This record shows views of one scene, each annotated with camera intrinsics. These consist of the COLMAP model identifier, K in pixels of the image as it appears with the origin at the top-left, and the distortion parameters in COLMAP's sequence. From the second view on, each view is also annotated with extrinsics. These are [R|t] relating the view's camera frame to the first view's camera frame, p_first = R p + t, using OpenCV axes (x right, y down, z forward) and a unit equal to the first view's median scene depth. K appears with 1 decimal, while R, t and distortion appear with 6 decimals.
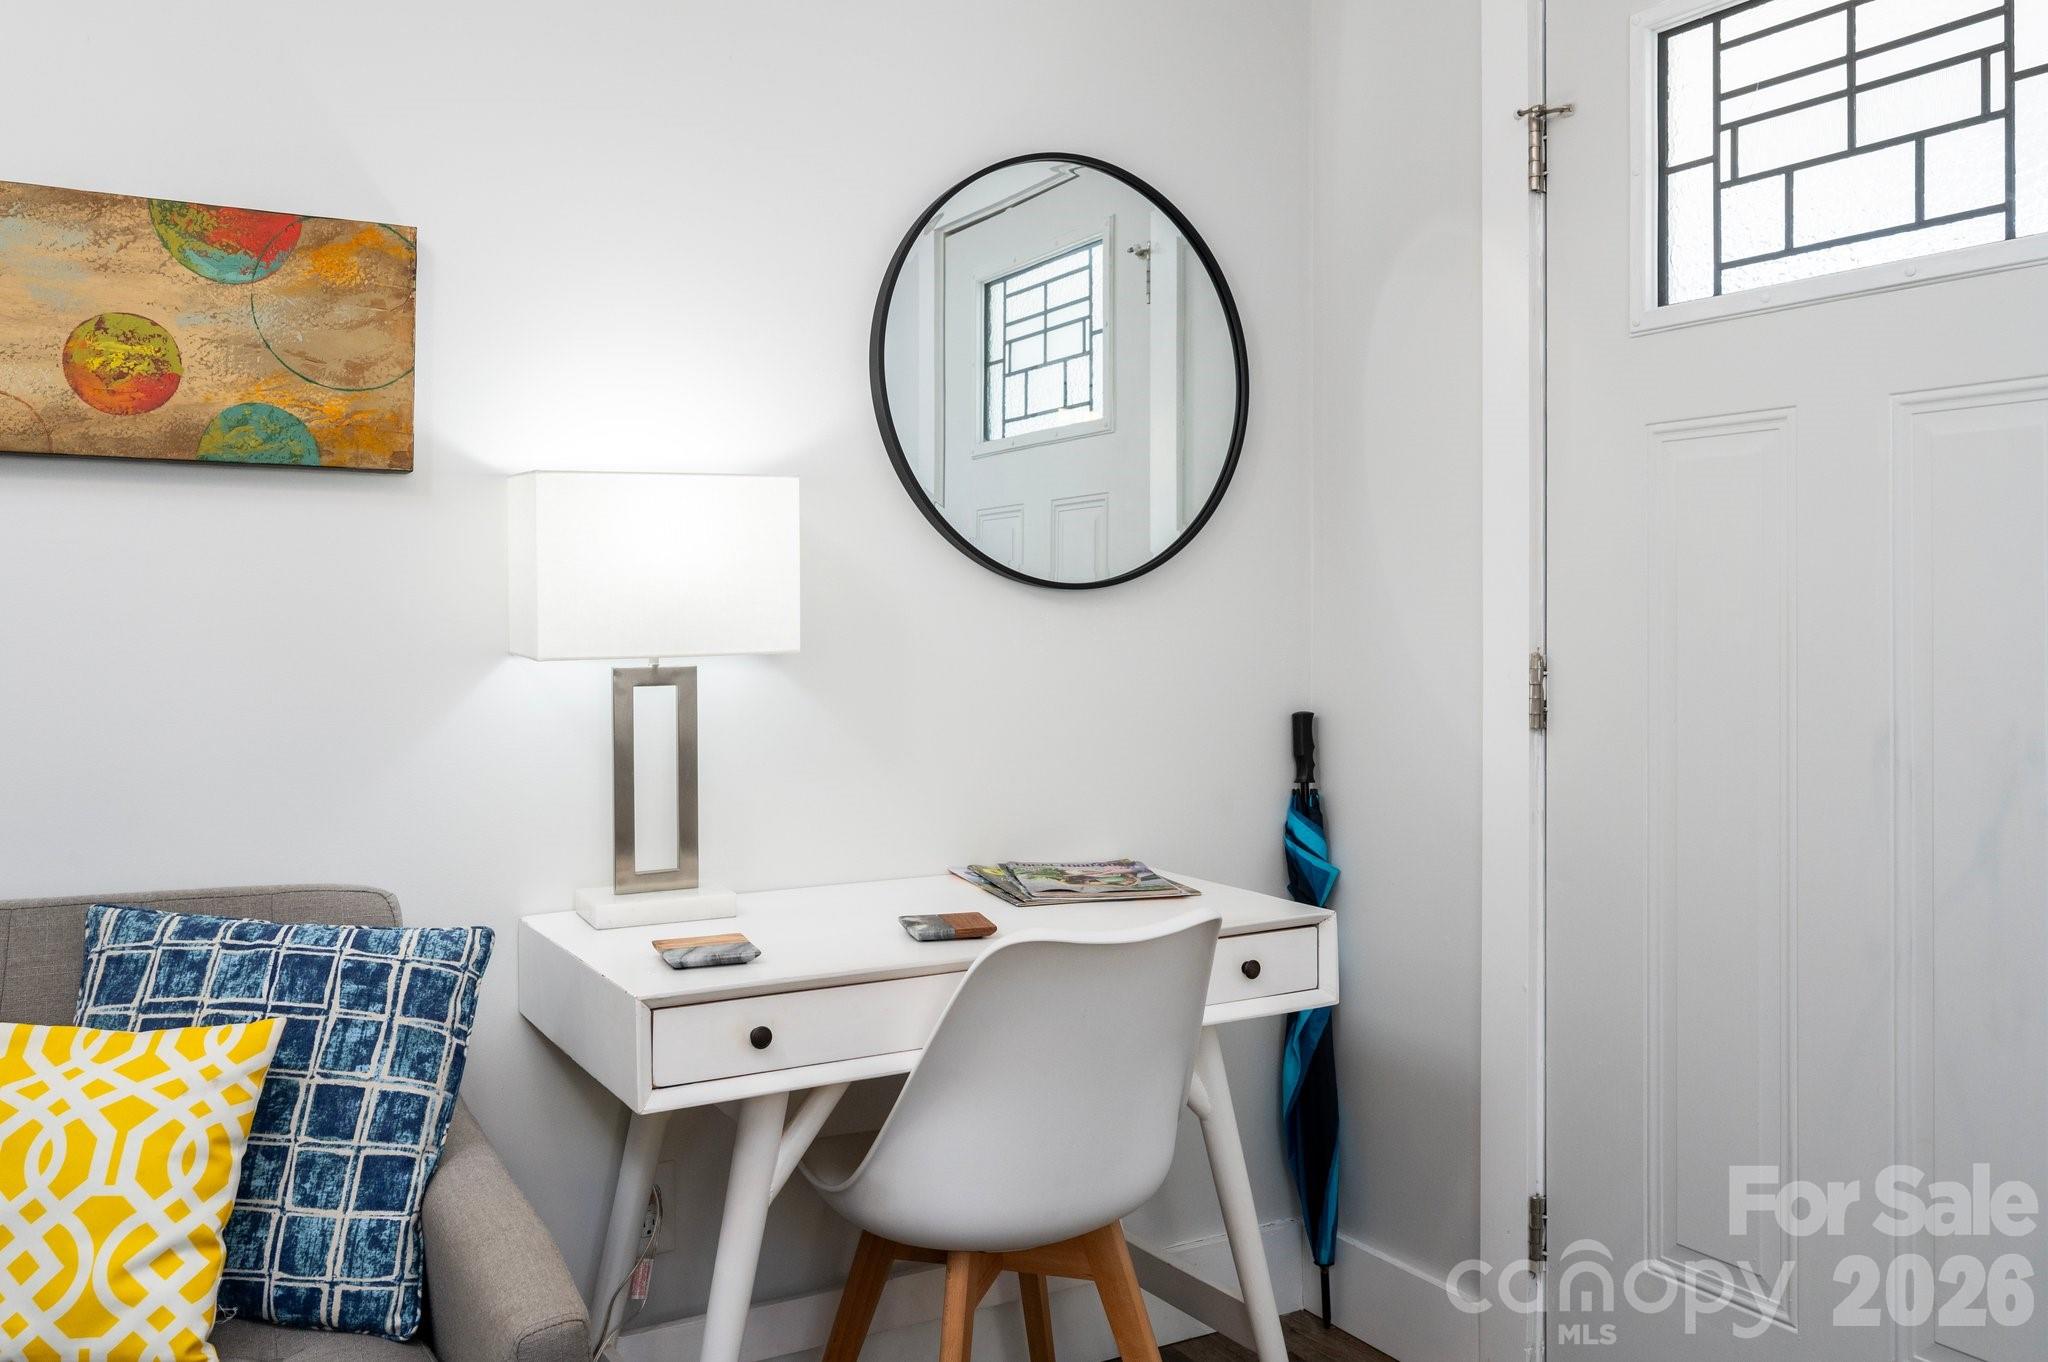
lens RADIAL K [[1678.4, 0, 1006.2], [0, 1678.4, 599.8], [0, 0, 1]] dist [-0.014804, -0.003032]
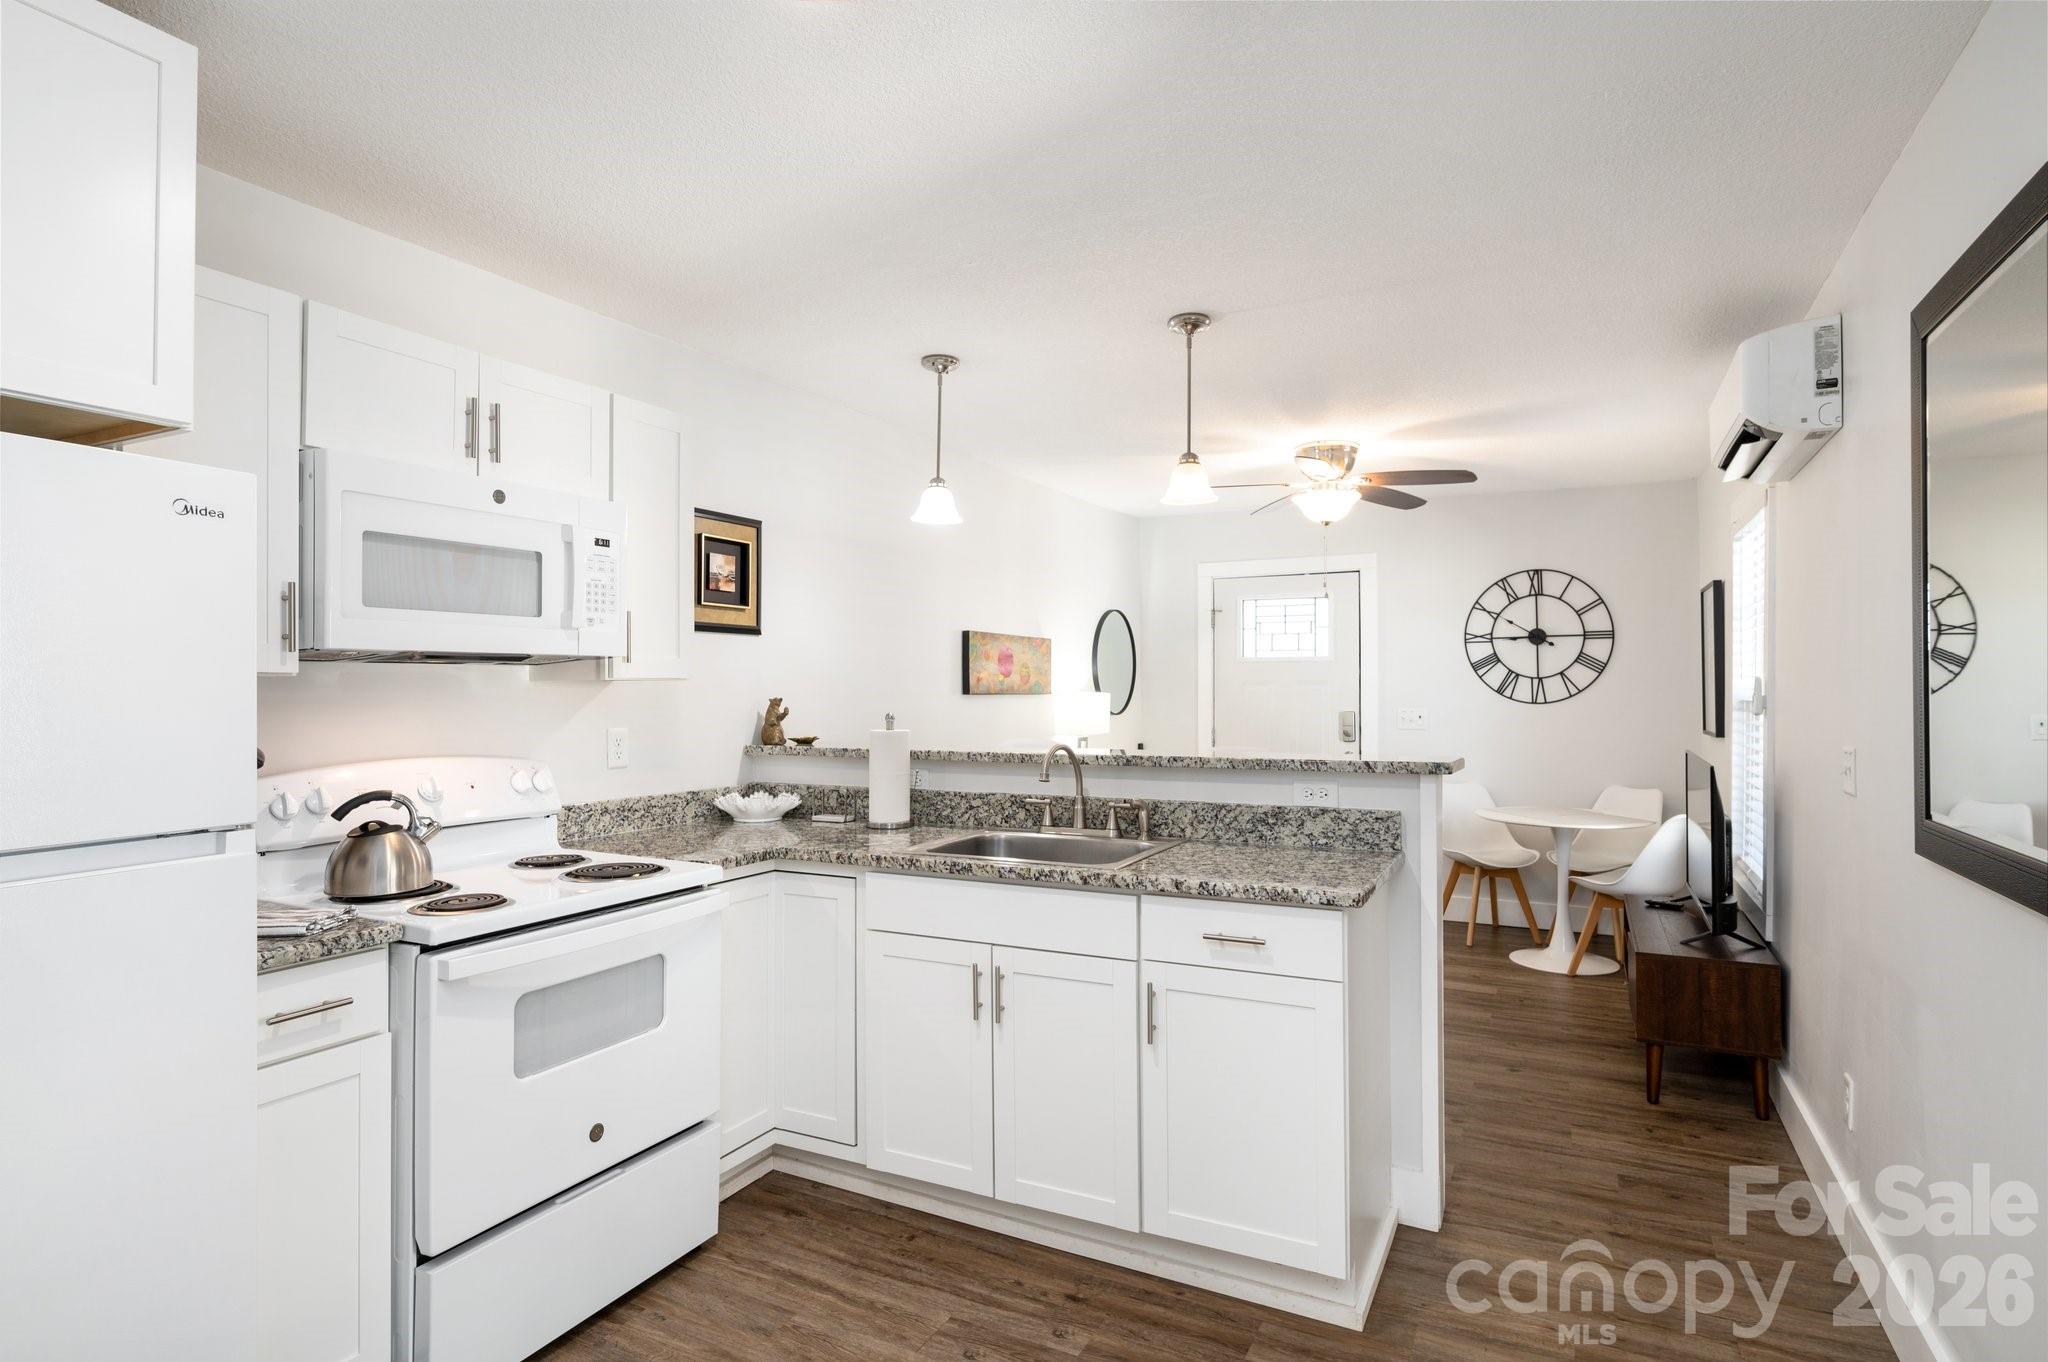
lens RADIAL K [[1093.6, 0, 1014.2], [0, 1093.6, 675.7], [0, 0, 1]] dist [0.001056, 0.000431]
pose [[0.835466, 0.003789, 0.549529, -2.146485], [-0.005030, 0.999987, 0.000751, -0.134922], [-0.549519, -0.003392, 0.835474, -1.446118]]
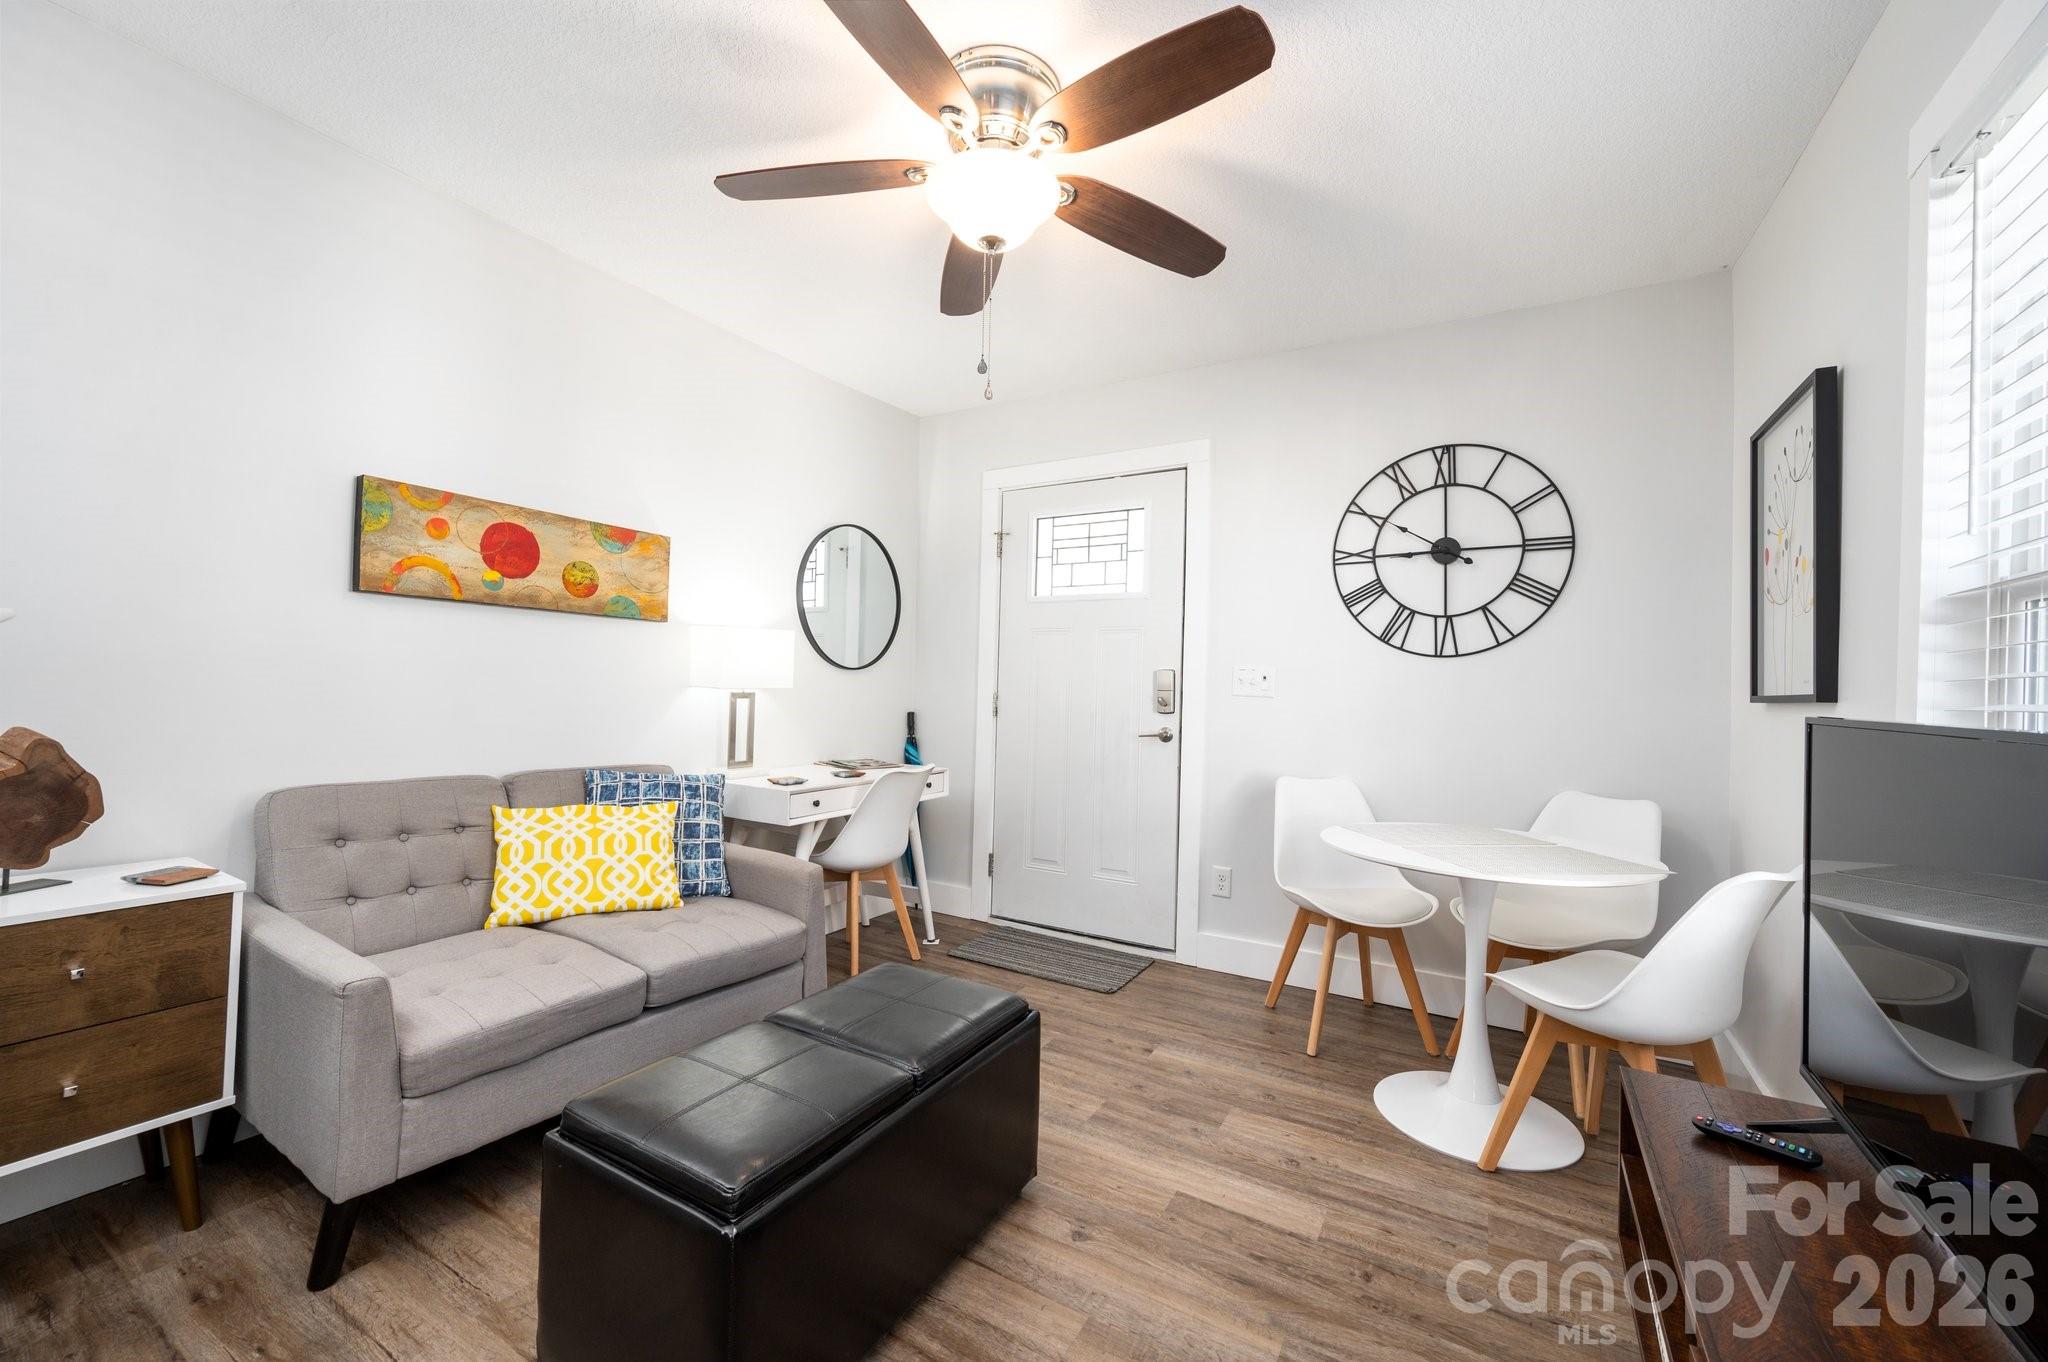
lens RADIAL K [[815.3, 0, 1011.8], [0, 815.3, 680.5], [0, 0, 1]] dist [-0.005768, -0.001032]
pose [[0.870116, 0.026290, 0.492145, -0.559243], [-0.029668, 0.999559, -0.000941, 0.008047], [-0.491953, -0.013782, 0.870513, -0.540962]]
